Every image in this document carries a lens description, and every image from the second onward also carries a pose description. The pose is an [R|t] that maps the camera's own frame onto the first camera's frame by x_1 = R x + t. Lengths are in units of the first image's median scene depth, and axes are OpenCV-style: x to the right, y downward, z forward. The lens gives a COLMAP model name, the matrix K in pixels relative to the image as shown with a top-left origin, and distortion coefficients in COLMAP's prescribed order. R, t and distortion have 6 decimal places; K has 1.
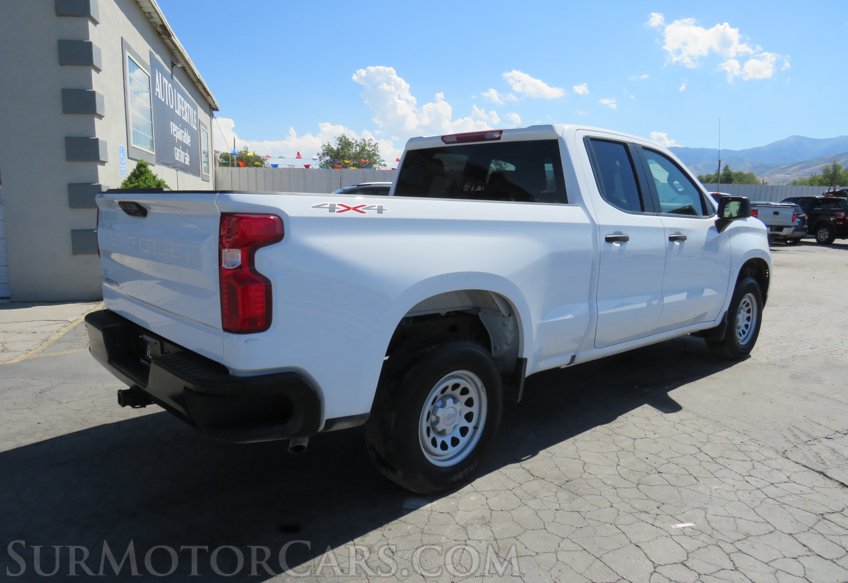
lens RADIAL K [[602.8, 0, 419.3], [0, 602.8, 287.5], [0, 0, 1]] dist [-0.040886, 0.024178]
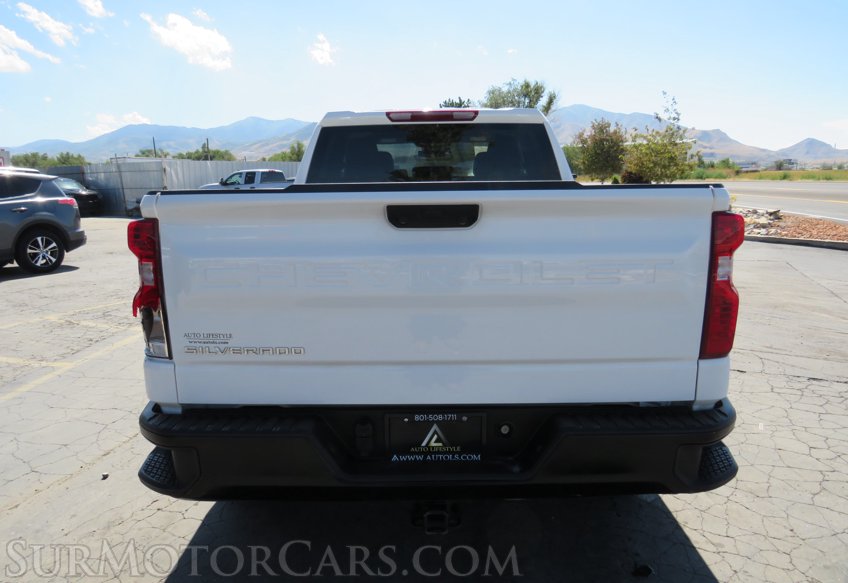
lens RADIAL K [[602.8, 0, 422.1], [0, 602.8, 295.8], [0, 0, 1]] dist [-0.040886, 0.024178]
pose [[0.672975, -0.165330, 0.720951, -0.457584], [0.129143, 0.985991, 0.105561, -0.059896], [-0.728304, 0.022066, 0.684899, 0.290147]]
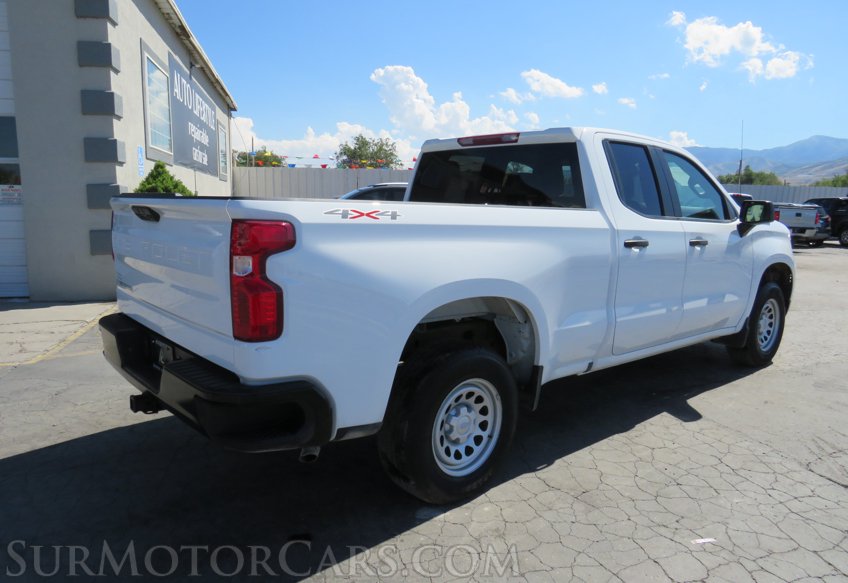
lens RADIAL K [[602.8, 0, 422.0], [0, 602.8, 288.4], [0, 0, 1]] dist [-0.040886, 0.024178]
pose [[0.999712, 0.005648, -0.023304, 0.002695], [-0.005594, 0.999982, 0.002353, -0.008426], [0.023317, -0.002222, 0.999726, 0.012344]]
